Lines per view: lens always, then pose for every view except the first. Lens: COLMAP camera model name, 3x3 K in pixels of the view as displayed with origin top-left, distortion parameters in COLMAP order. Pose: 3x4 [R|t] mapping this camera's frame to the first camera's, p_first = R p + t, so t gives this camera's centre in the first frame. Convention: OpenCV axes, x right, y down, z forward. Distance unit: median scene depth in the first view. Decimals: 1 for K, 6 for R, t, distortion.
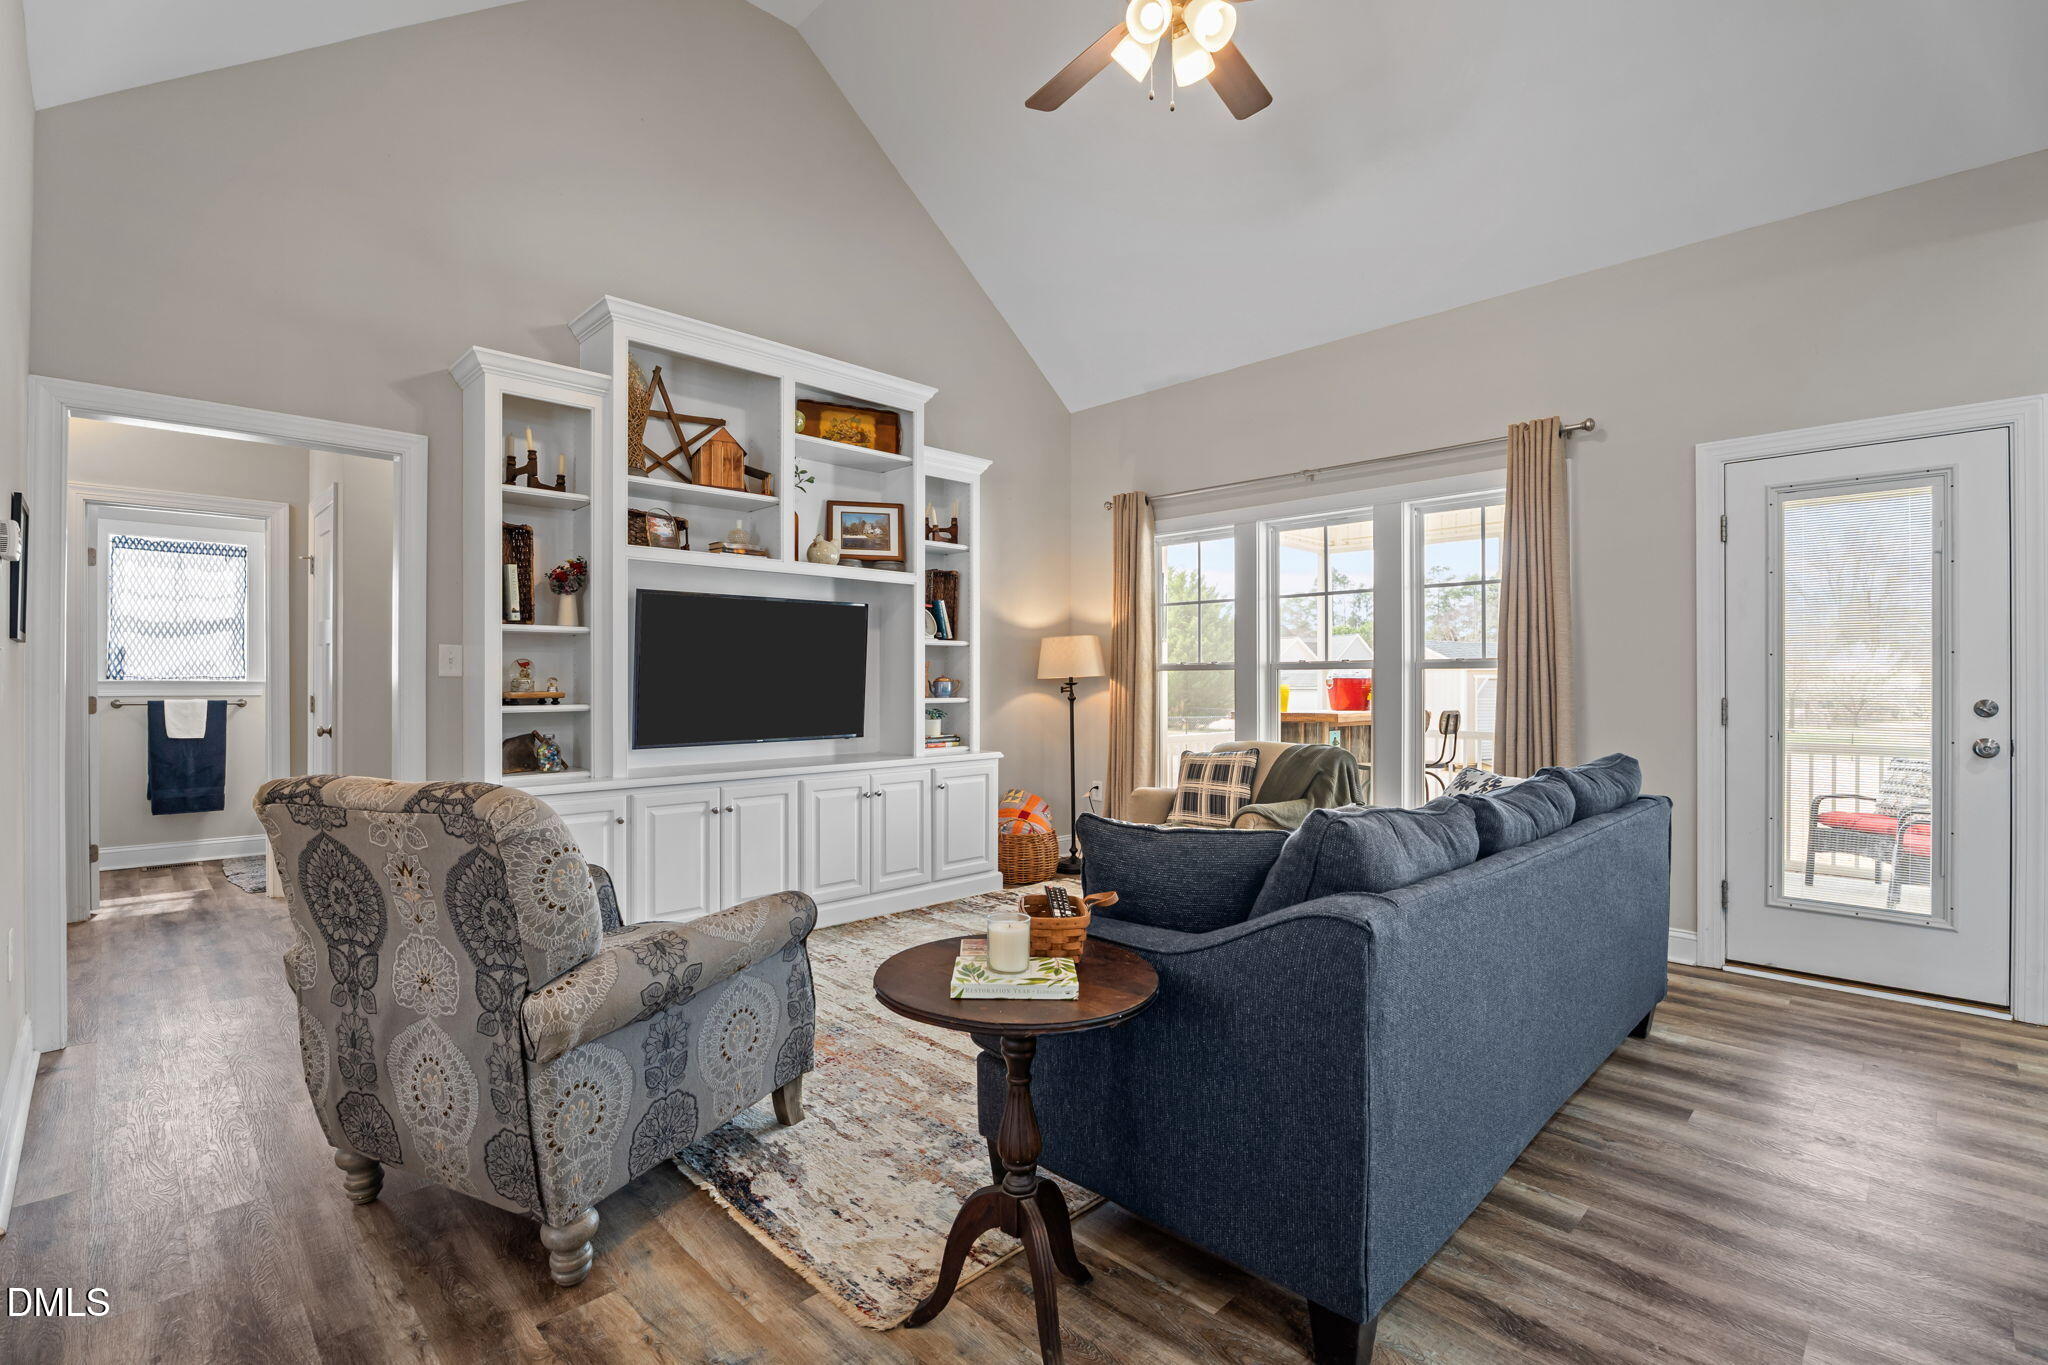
lens RADIAL K [[937.8, 0, 1032.0], [0, 937.8, 682.3], [0, 0, 1]] dist [-0.013577, -0.000265]
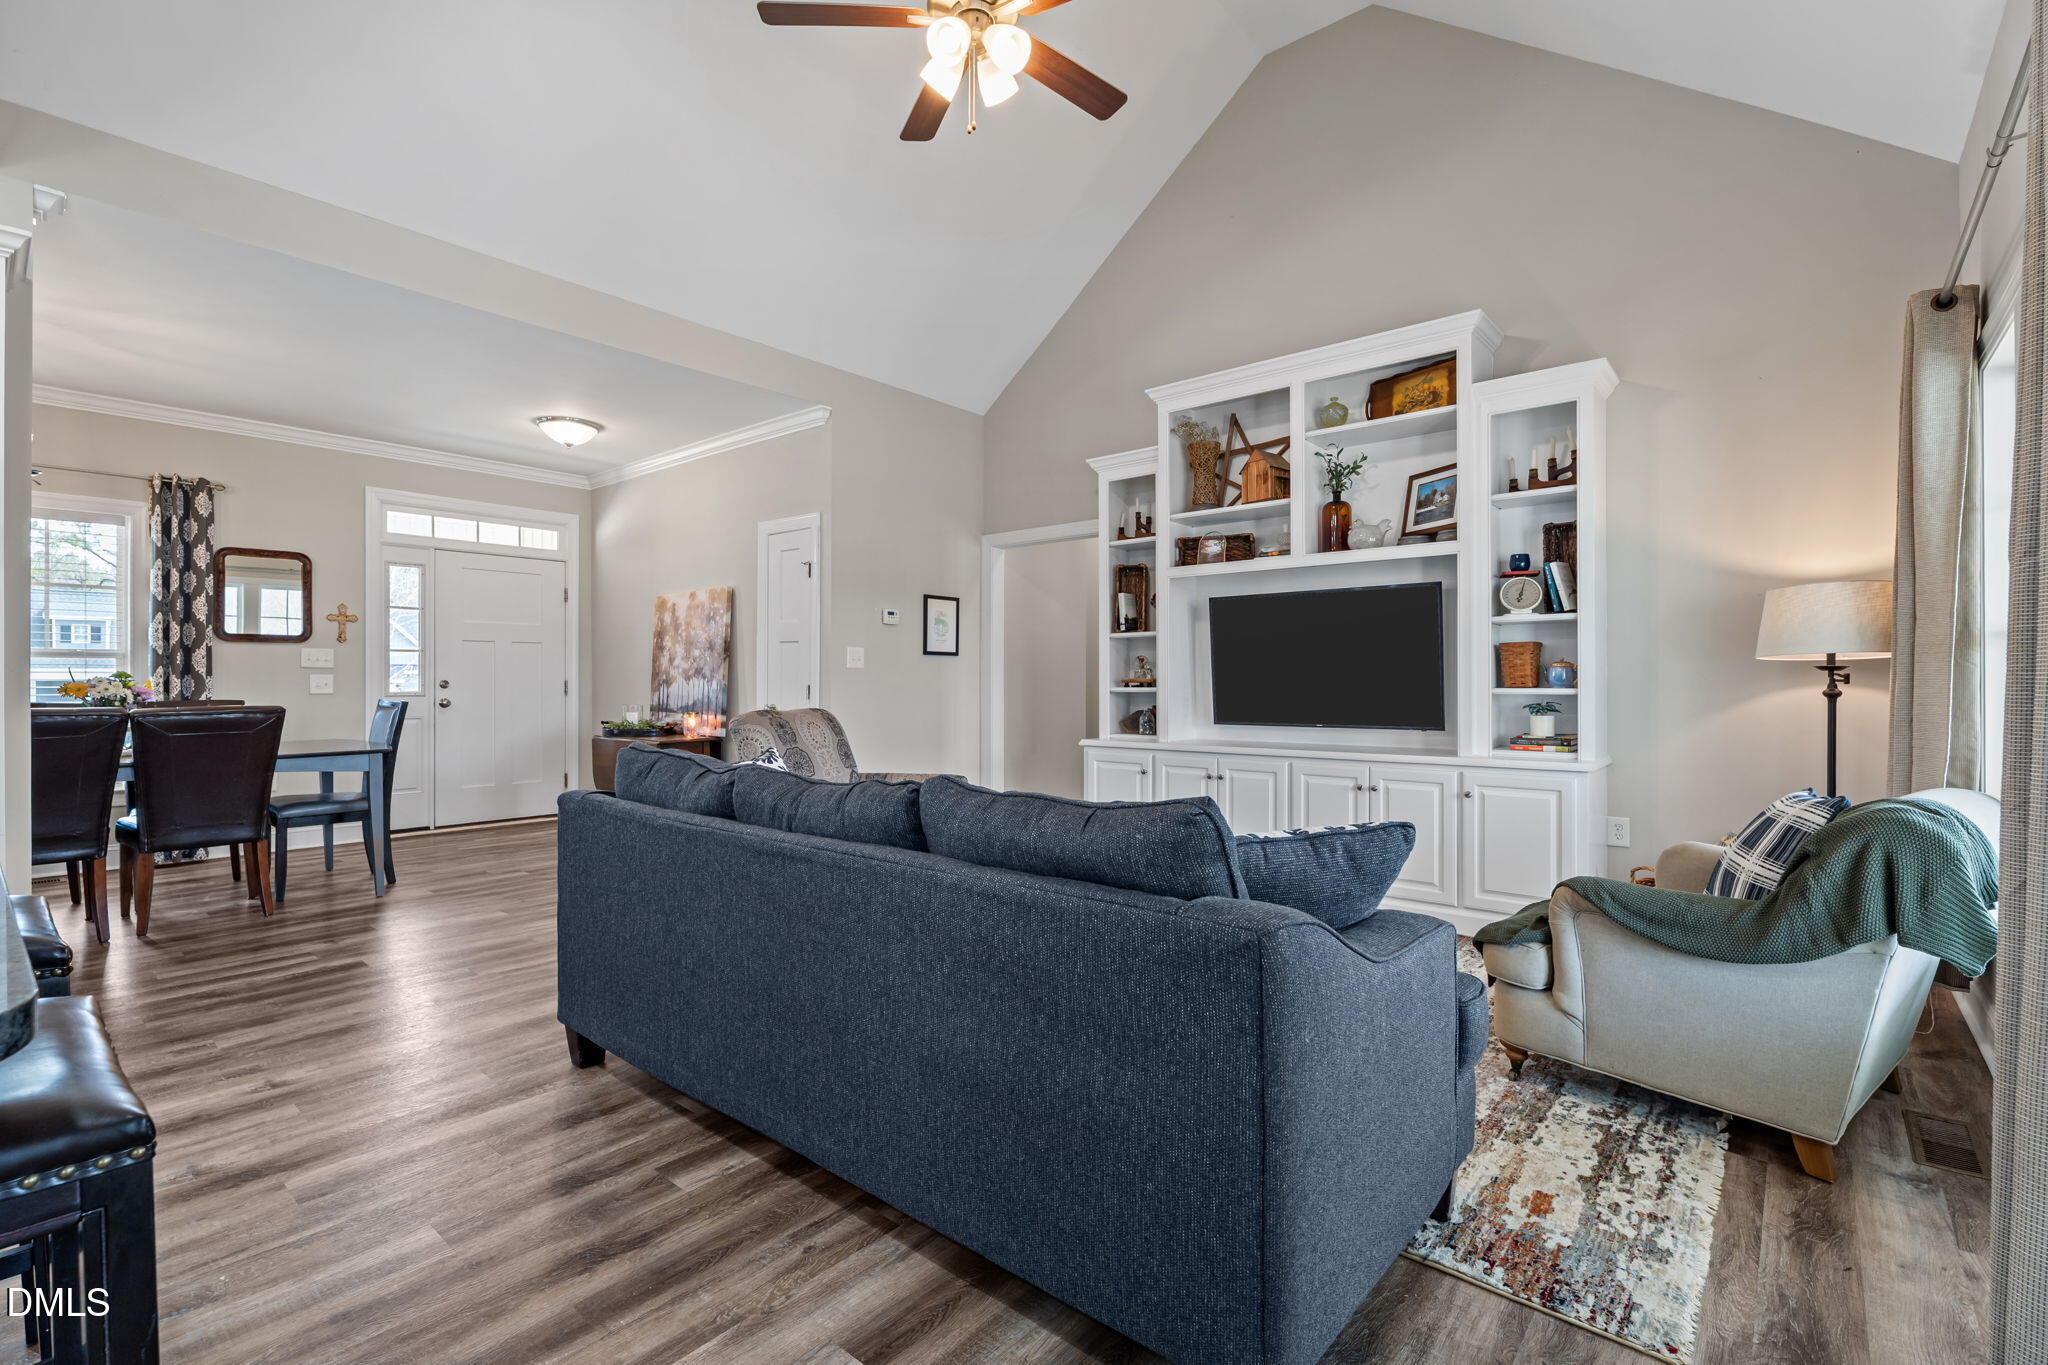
lens RADIAL K [[937.8, 0, 1032.0], [0, 937.8, 682.3], [0, 0, 1]] dist [-0.013577, -0.000265]
pose [[0.069348, -0.000751, -0.997592, 0.847393], [-0.000880, 0.999999, -0.000814, 0.016508], [0.997592, 0.000934, 0.069347, 0.684893]]
